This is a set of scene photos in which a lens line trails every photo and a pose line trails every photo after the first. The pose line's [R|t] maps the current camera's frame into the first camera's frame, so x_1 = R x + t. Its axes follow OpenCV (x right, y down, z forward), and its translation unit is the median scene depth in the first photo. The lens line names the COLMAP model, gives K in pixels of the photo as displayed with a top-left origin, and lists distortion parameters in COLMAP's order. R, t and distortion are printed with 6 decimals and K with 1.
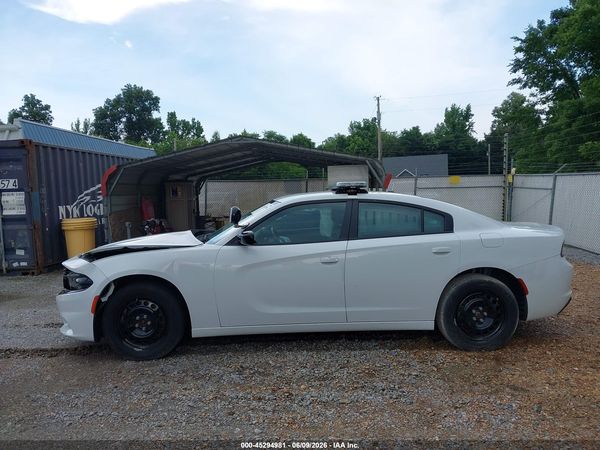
lens RADIAL K [[478.7, 0, 295.5], [0, 478.7, 225.8], [0, 0, 1]] dist [0.014271, -0.011386]
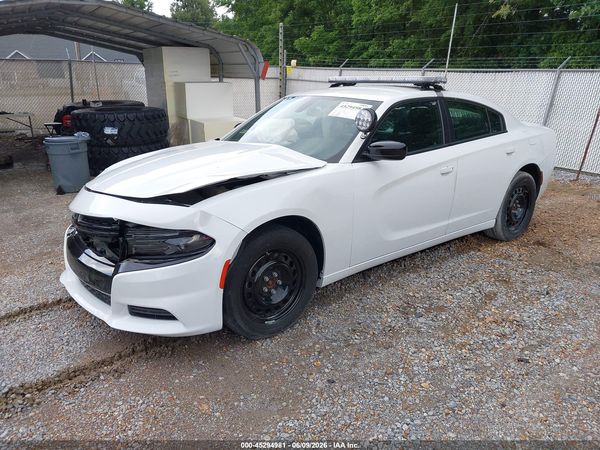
lens RADIAL K [[478.7, 0, 295.5], [0, 478.7, 225.8], [0, 0, 1]] dist [0.014271, -0.011386]
pose [[0.791786, -0.156709, 0.590353, -0.115263], [0.020644, 0.972841, 0.230552, -0.006380], [-0.610449, -0.170360, 0.773517, 0.077661]]
